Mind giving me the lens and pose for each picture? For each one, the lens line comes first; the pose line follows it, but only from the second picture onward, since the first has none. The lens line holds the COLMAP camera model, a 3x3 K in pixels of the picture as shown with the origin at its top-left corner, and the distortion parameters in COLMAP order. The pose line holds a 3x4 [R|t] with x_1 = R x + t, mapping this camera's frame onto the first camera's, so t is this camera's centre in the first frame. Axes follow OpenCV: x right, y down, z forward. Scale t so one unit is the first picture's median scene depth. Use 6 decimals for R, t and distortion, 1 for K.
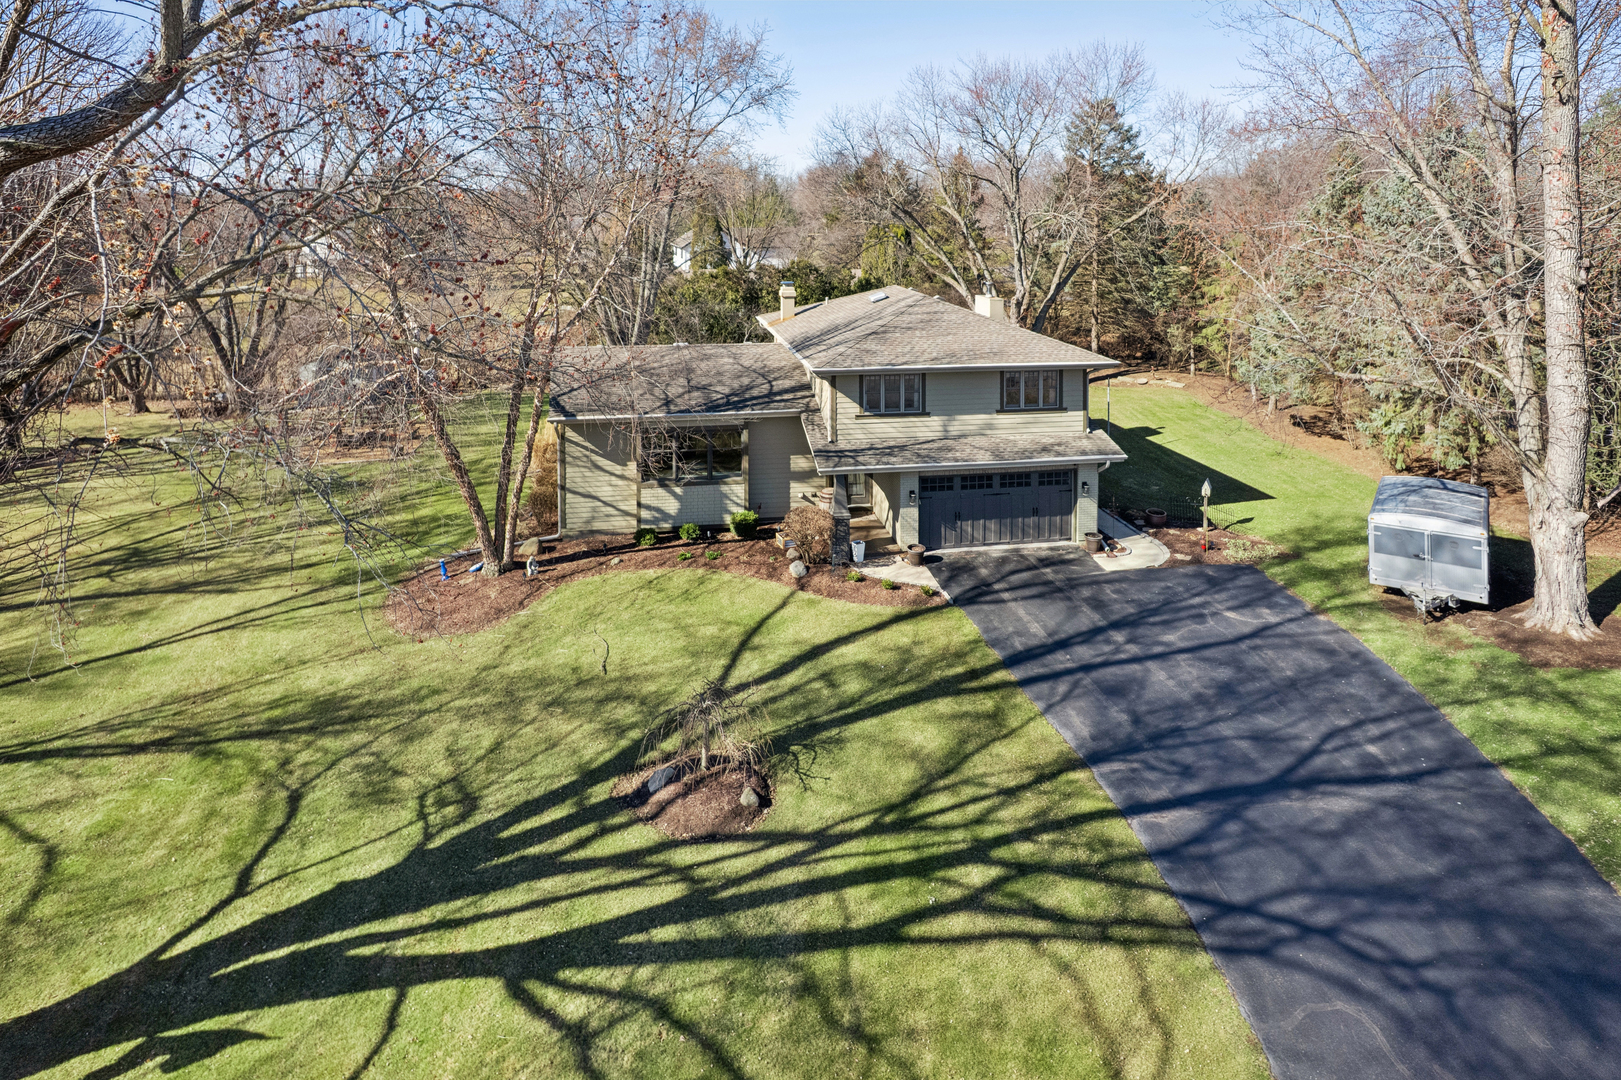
lens RADIAL K [[976.0, 0, 818.7], [0, 976.0, 532.7], [0, 0, 1]] dist [-0.054554, 0.038155]
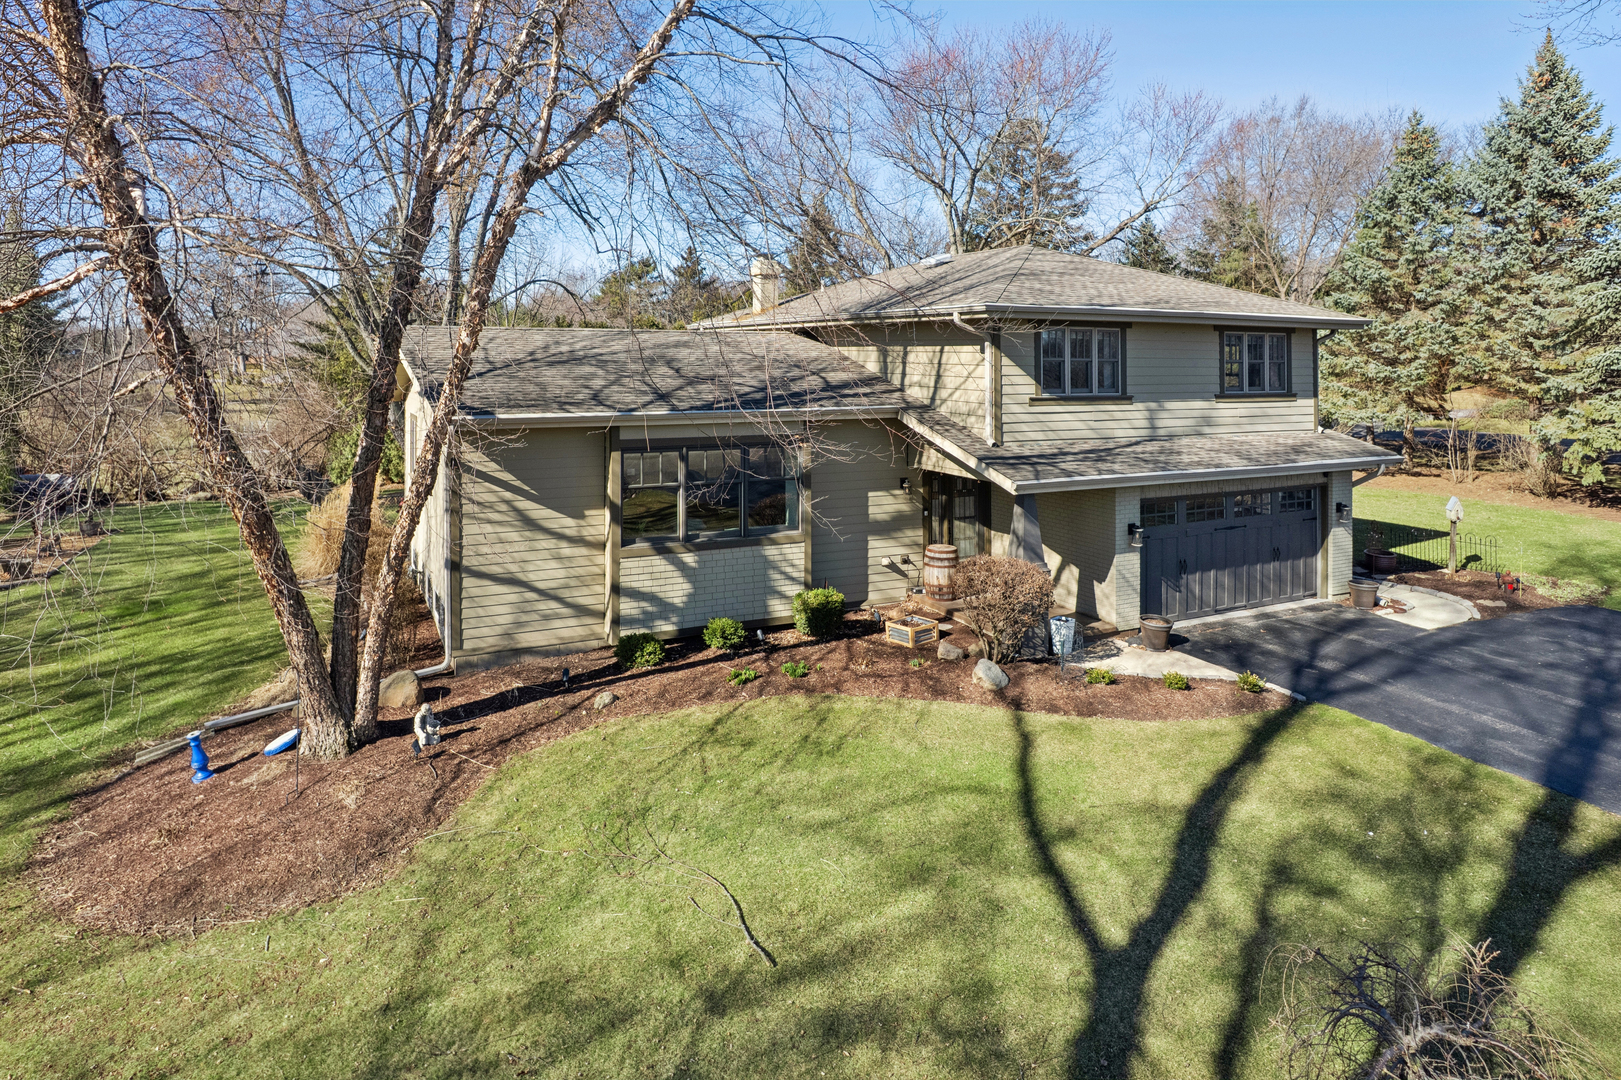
lens RADIAL K [[976.0, 0, 818.7], [0, 976.0, 532.7], [0, 0, 1]] dist [-0.054554, 0.038155]
pose [[0.943909, -0.042377, 0.327476, -0.257178], [0.097587, 0.983233, -0.154046, 0.031956], [-0.315457, 0.177363, 0.932217, 0.493652]]
